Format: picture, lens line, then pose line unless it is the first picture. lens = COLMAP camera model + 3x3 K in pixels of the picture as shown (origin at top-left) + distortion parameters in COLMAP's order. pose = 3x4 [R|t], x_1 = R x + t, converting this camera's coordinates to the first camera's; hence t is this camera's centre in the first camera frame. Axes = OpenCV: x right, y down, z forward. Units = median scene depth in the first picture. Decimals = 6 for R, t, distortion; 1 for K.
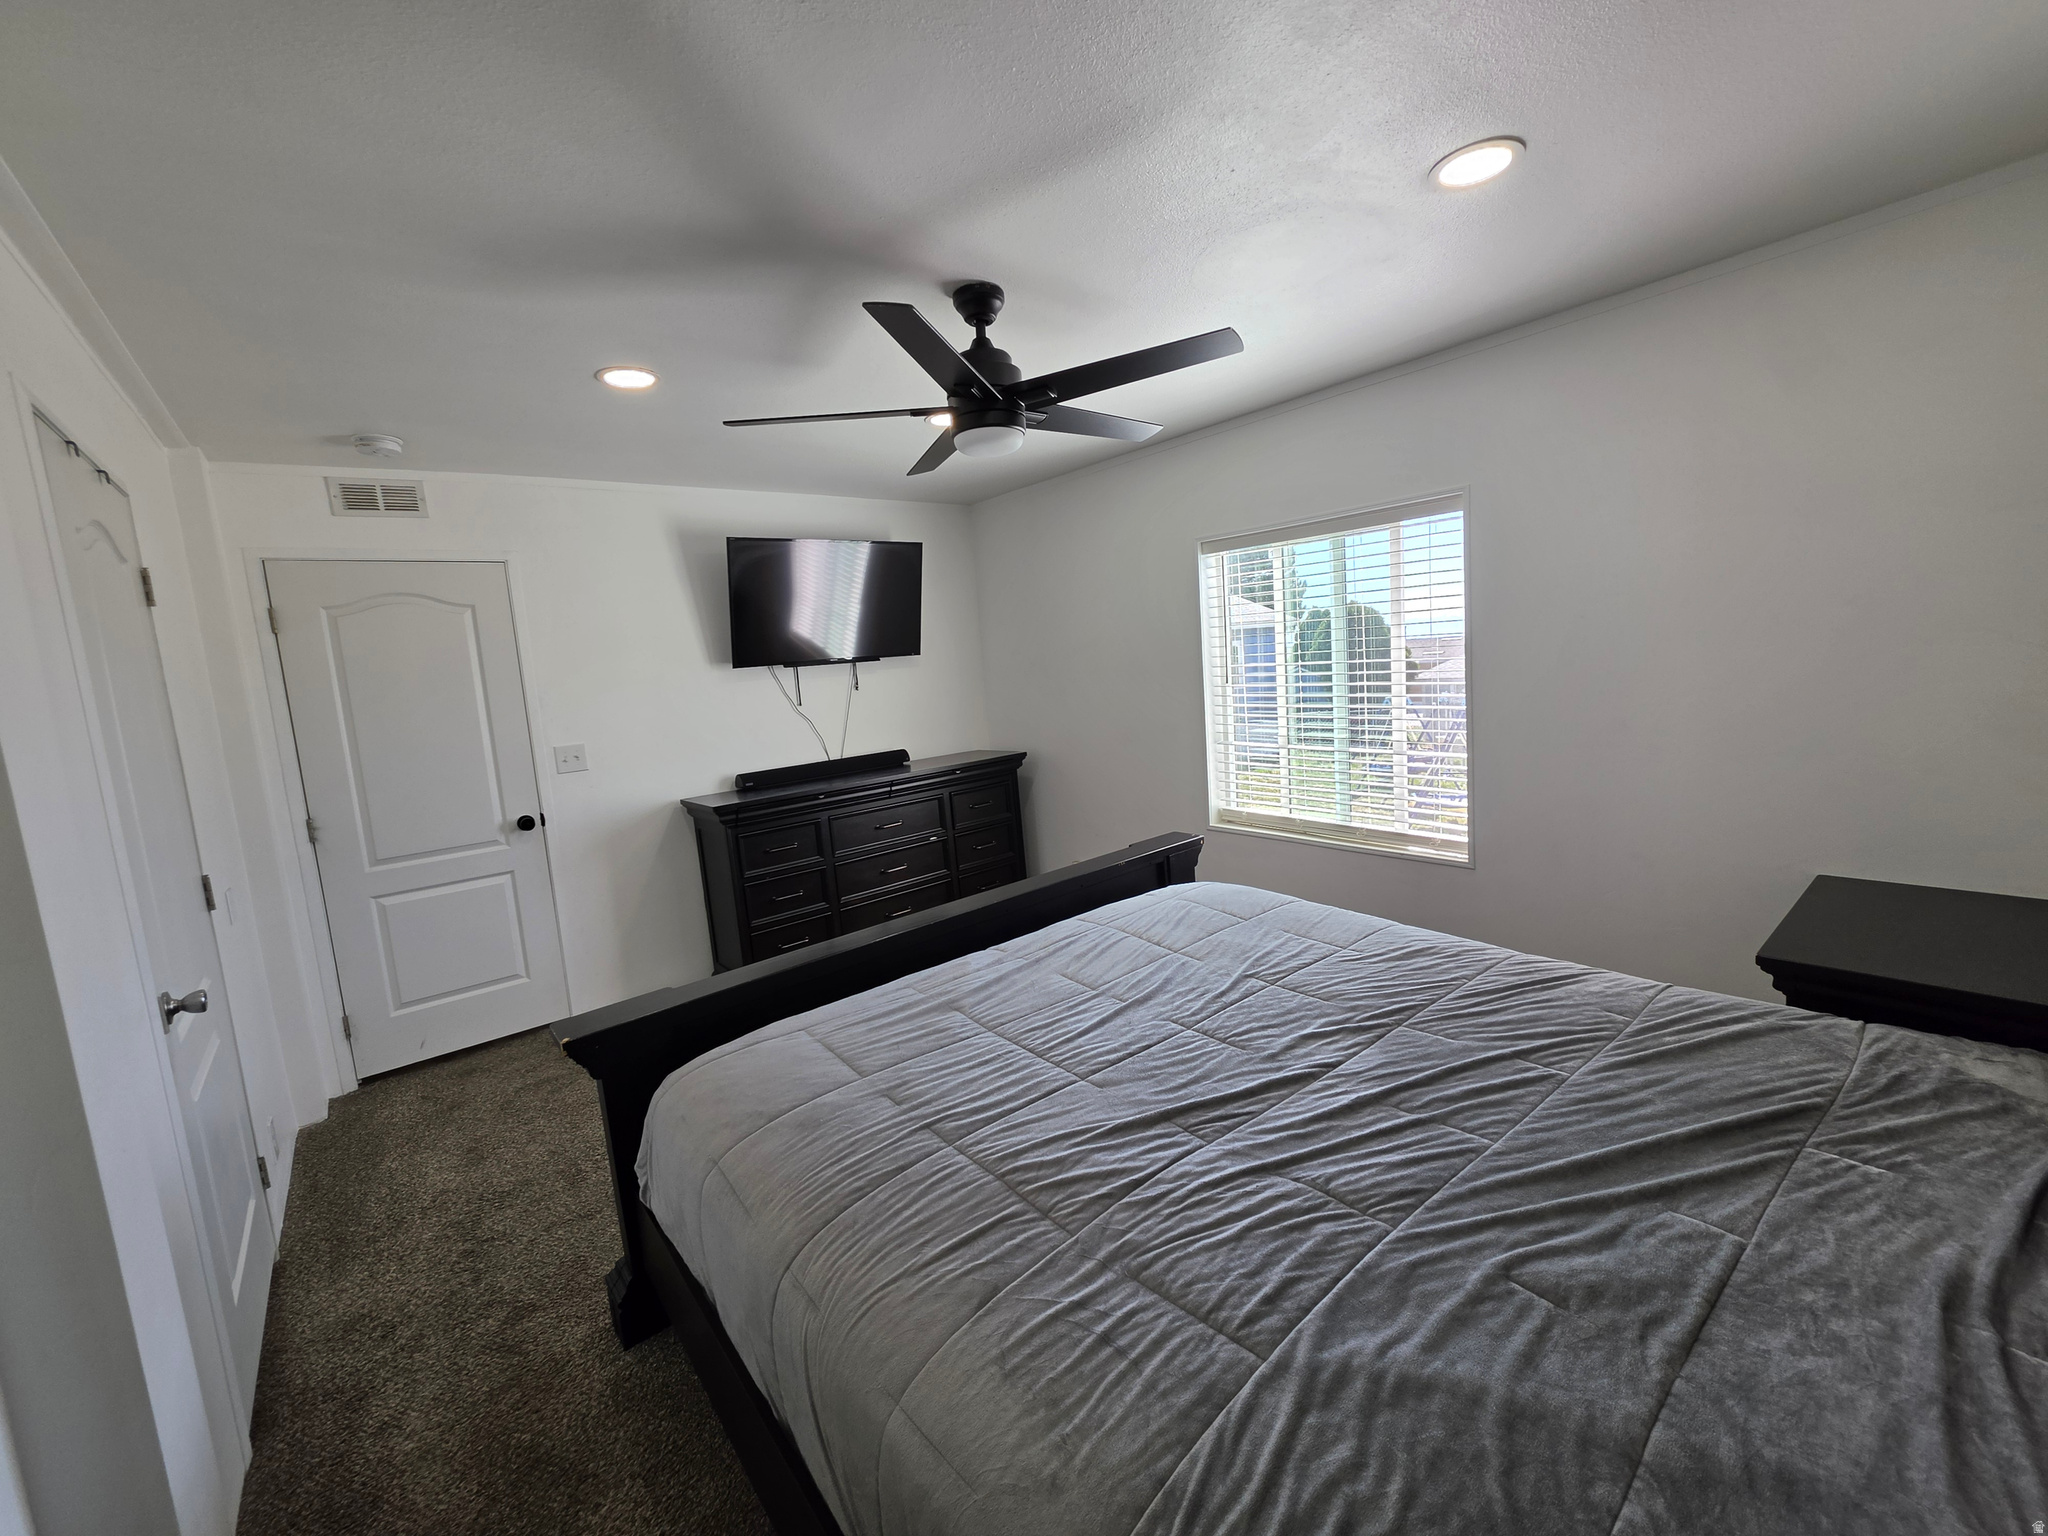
lens RADIAL K [[821.3, 0, 1023.2], [0, 821.3, 754.8], [0, 0, 1]] dist [-0.002582, -0.000296]
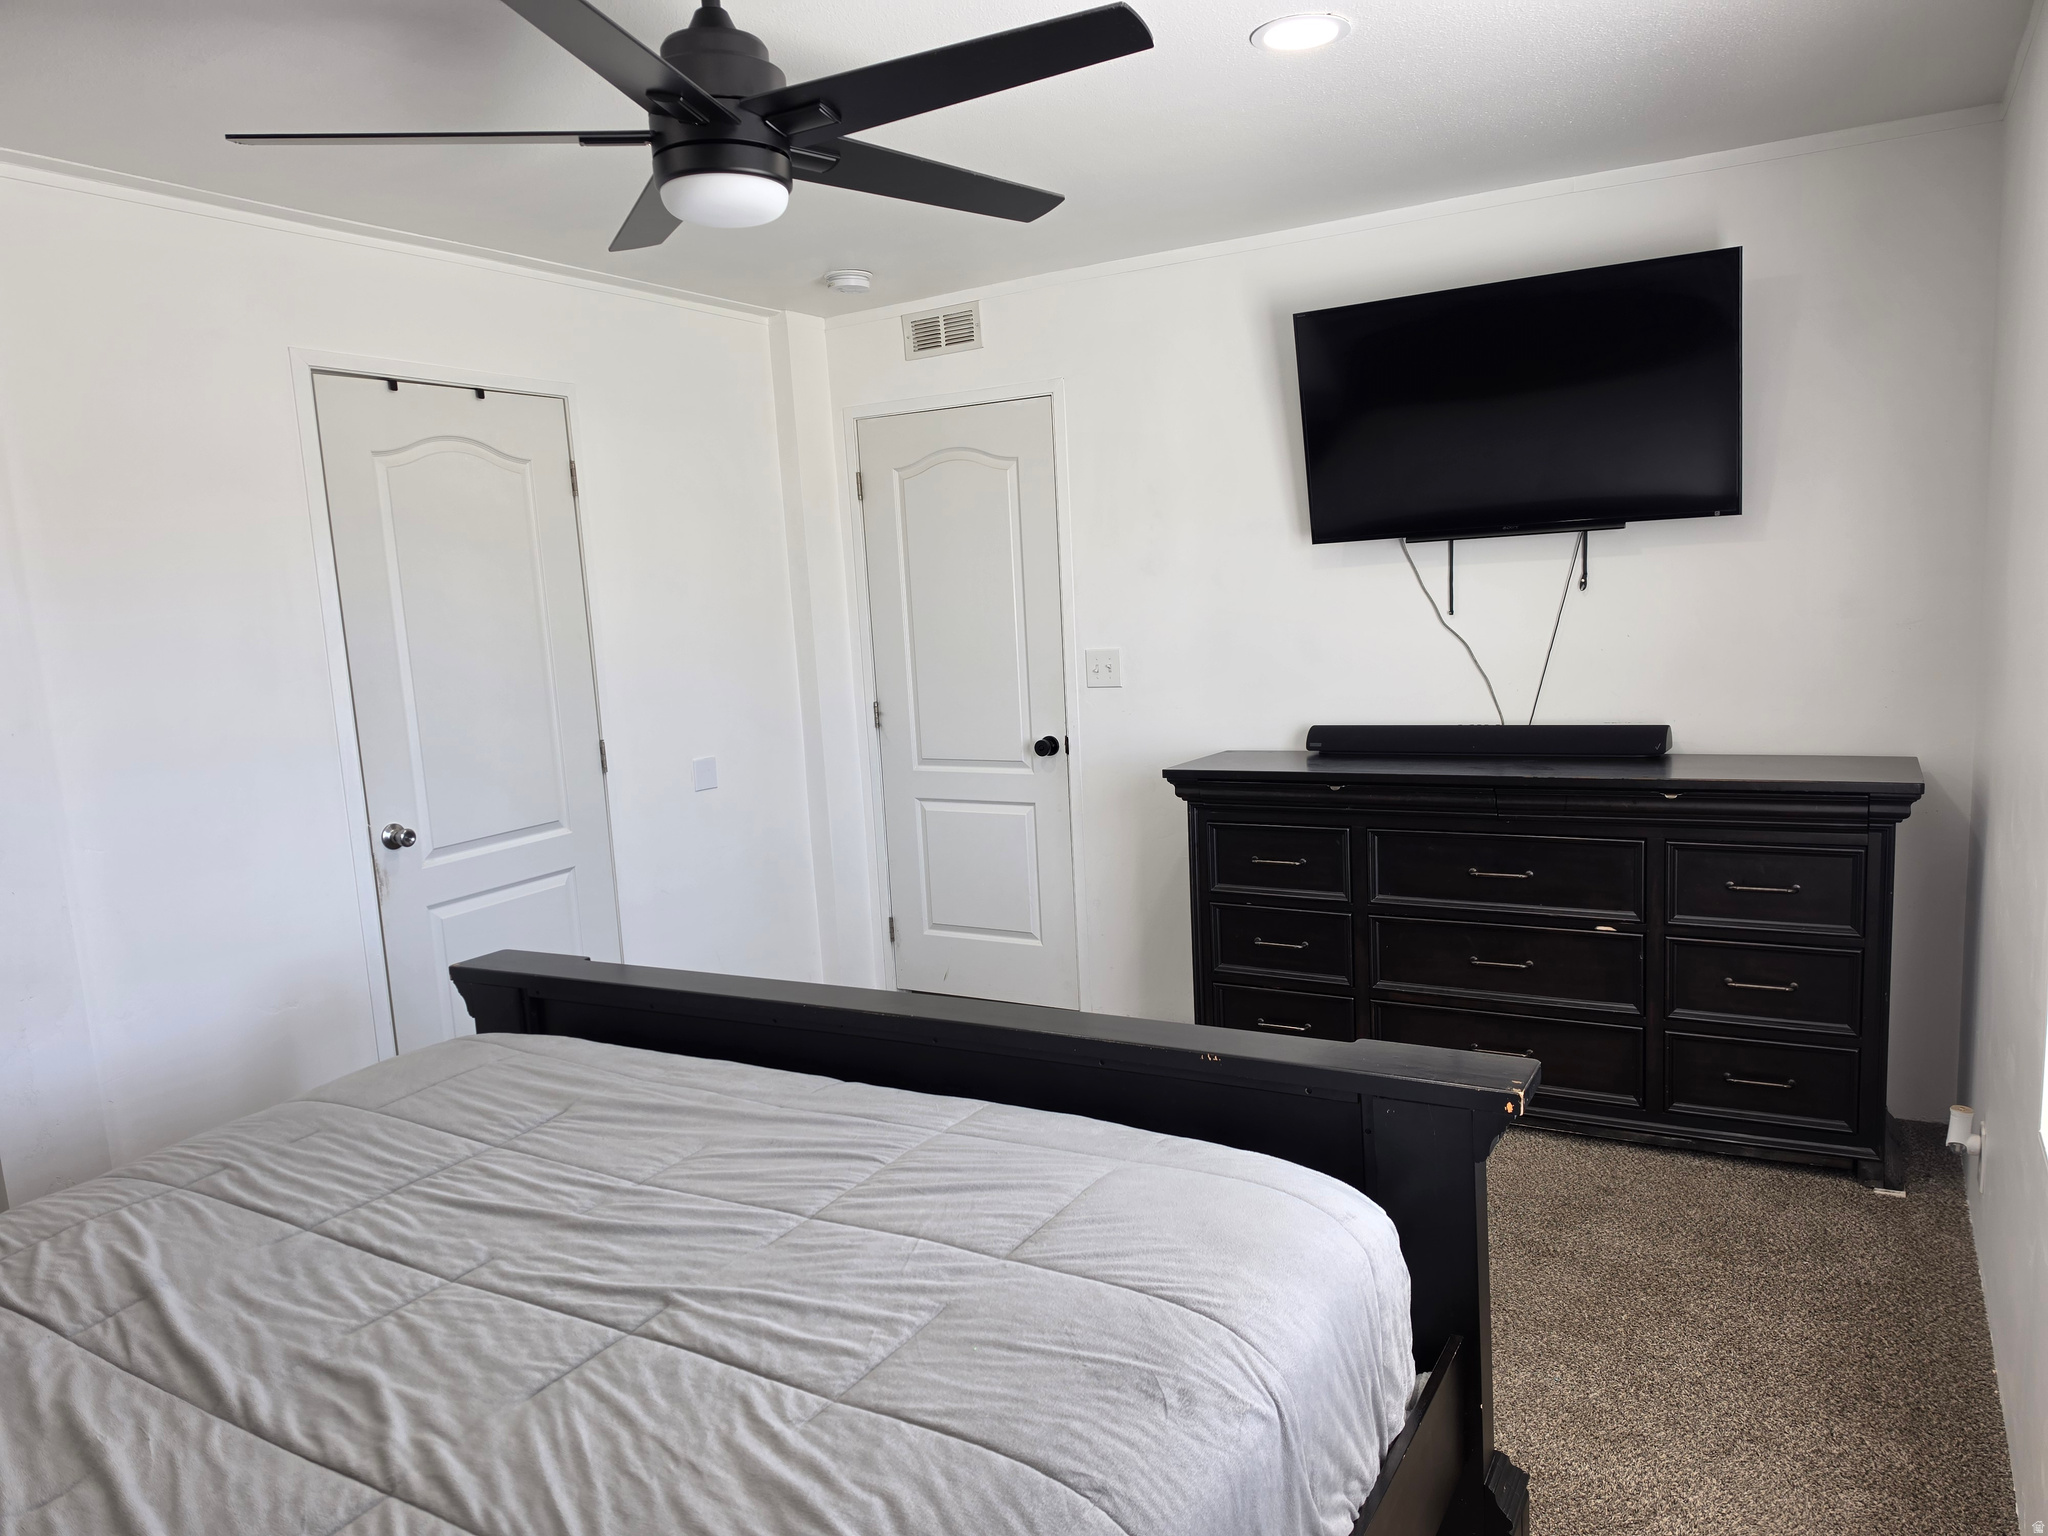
lens RADIAL K [[1411.2, 0, 1021.3], [0, 1411.2, 789.1], [0, 0, 1]] dist [0.072664, -0.096300]
pose [[0.355813, 0.193720, -0.914259, 0.664358], [-0.084686, 0.980939, 0.174890, -0.117208], [0.930712, 0.015197, 0.365436, 0.559884]]
